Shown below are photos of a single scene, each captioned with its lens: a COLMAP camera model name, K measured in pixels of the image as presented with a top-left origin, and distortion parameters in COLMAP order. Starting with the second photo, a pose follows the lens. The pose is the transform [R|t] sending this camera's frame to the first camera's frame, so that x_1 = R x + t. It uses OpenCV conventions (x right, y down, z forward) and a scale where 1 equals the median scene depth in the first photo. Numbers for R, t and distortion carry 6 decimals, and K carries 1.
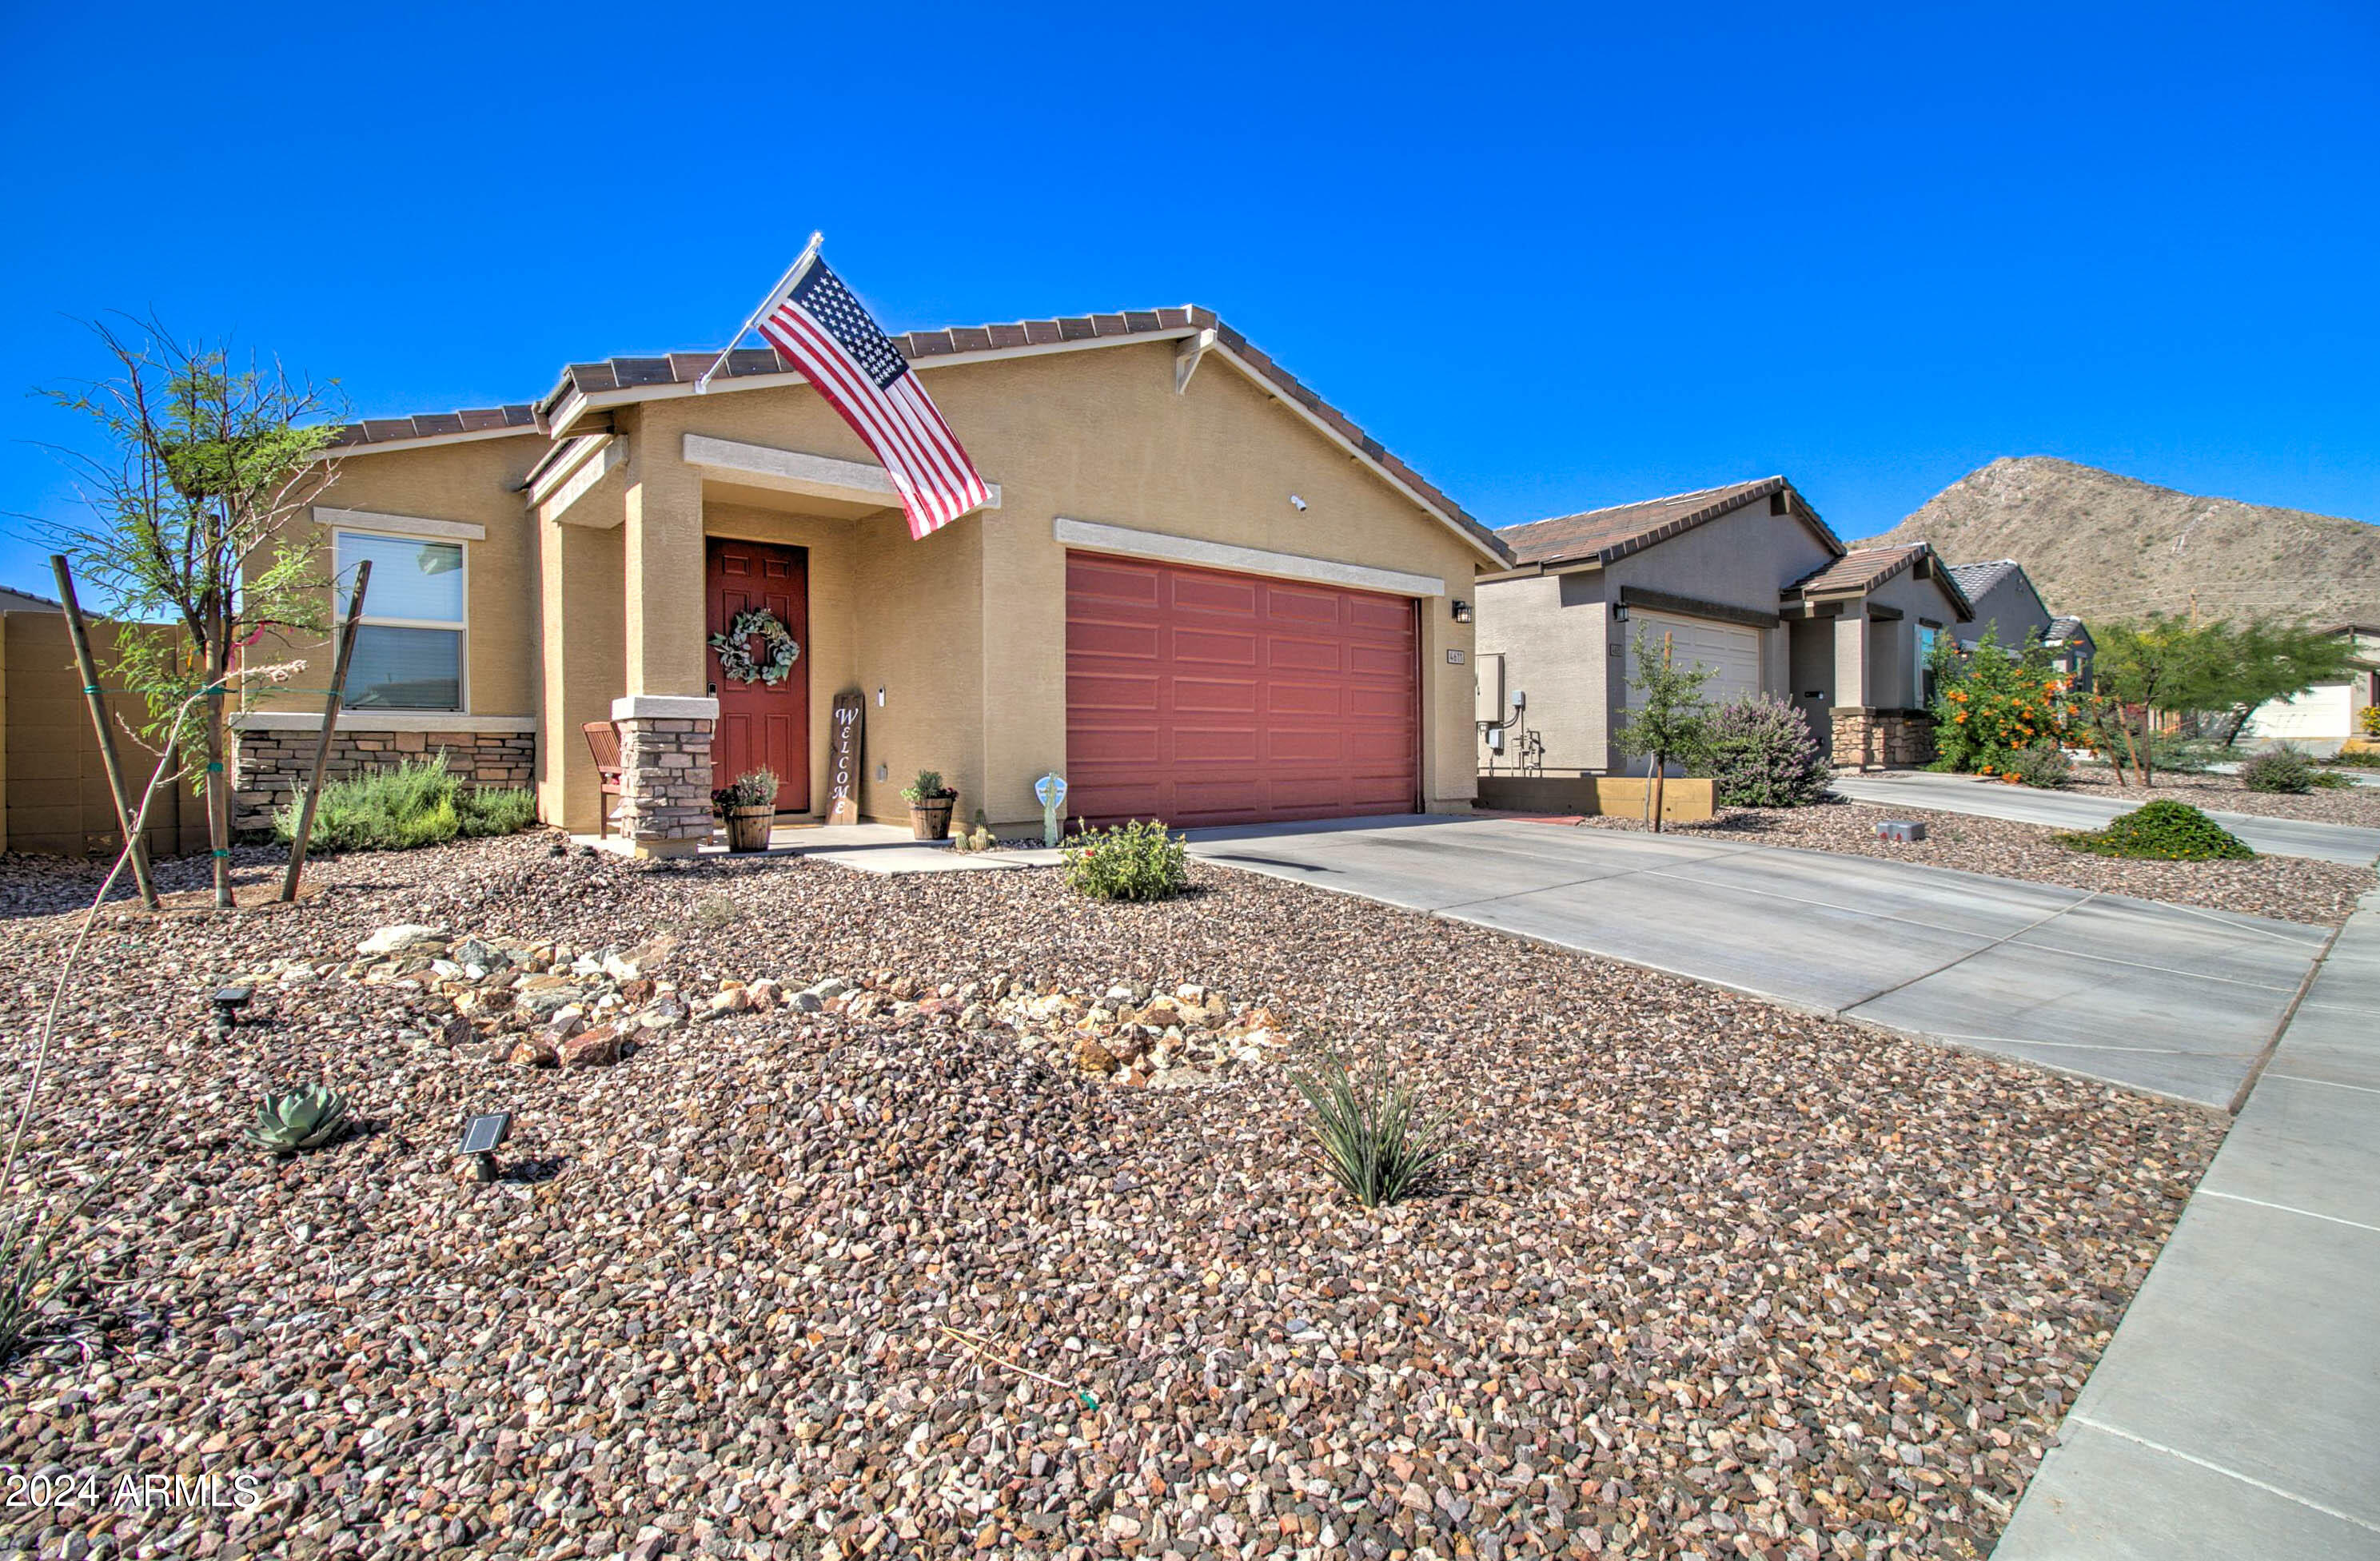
lens RADIAL K [[1090.8, 0, 1206.2], [0, 1090.8, 765.3], [0, 0, 1]] dist [-0.005836, 0.000646]
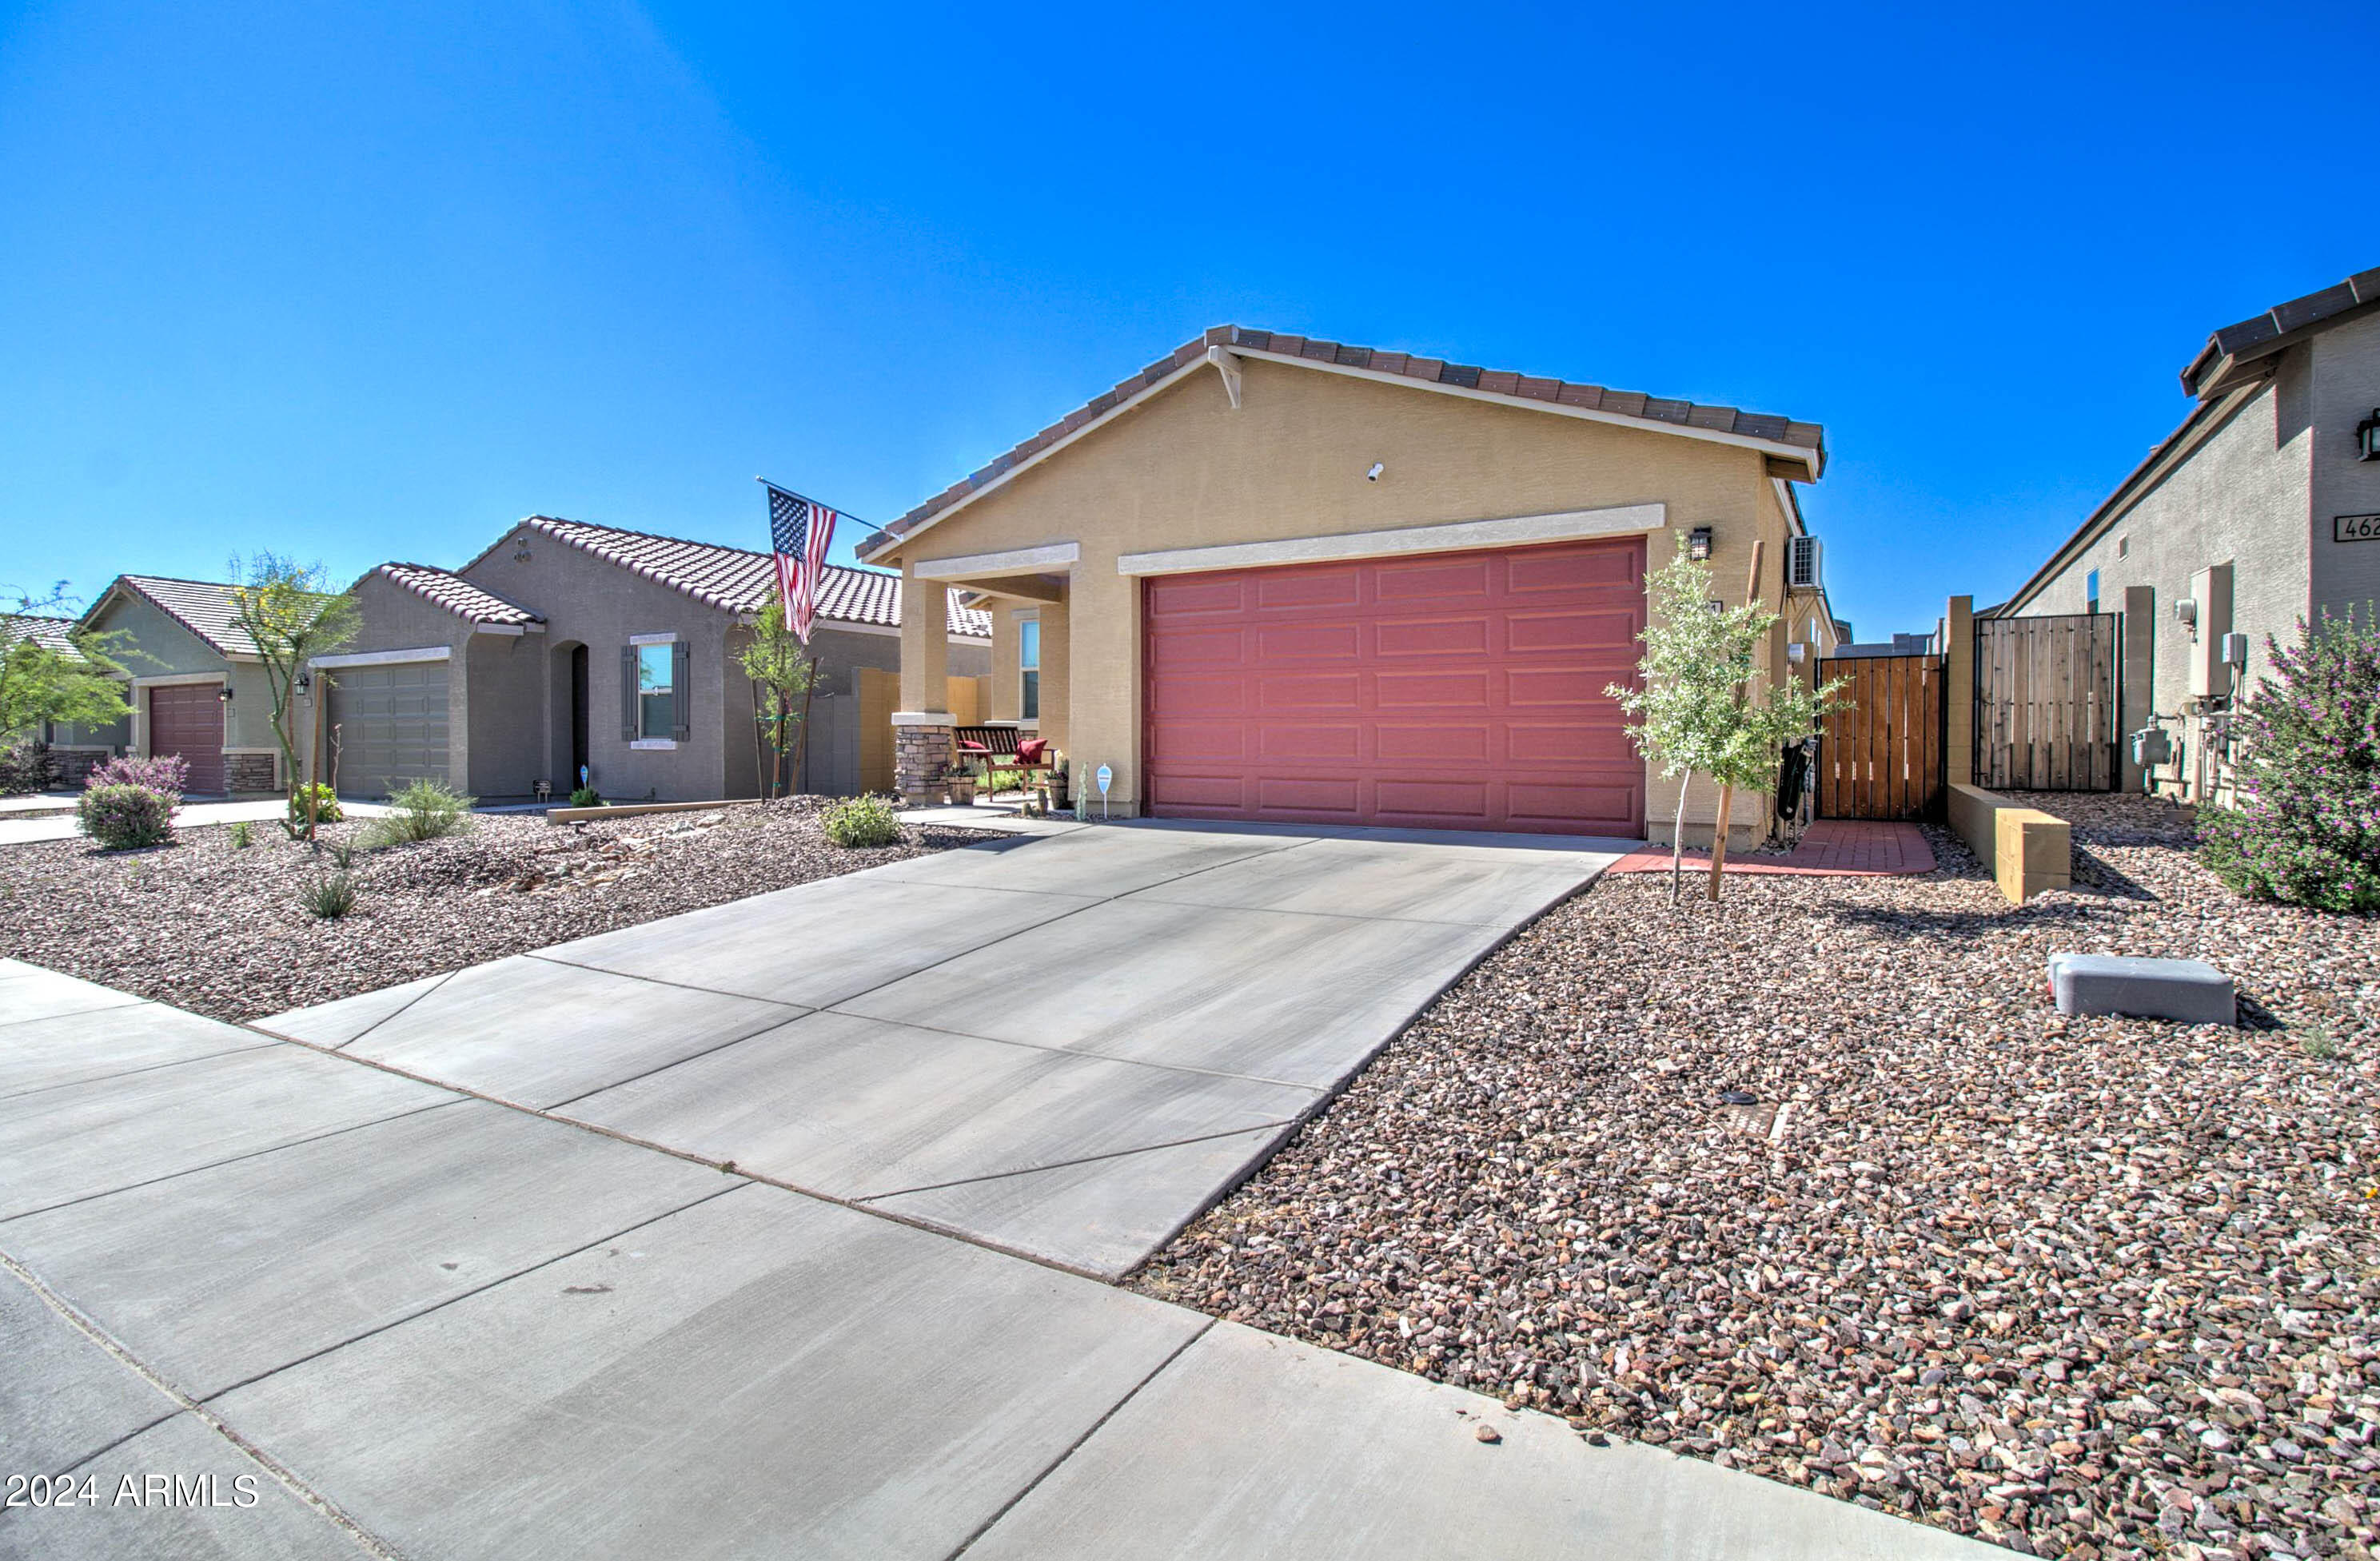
lens RADIAL K [[1115.0, 0, 1190.0], [0, 1115.0, 780.5], [0, 0, 1]] dist [-0.001899, 0.000383]
pose [[0.306450, 0.039682, -0.951059, 0.966521], [-0.016607, 0.999202, 0.036339, -0.019227], [0.951742, 0.004659, 0.306864, 0.606515]]
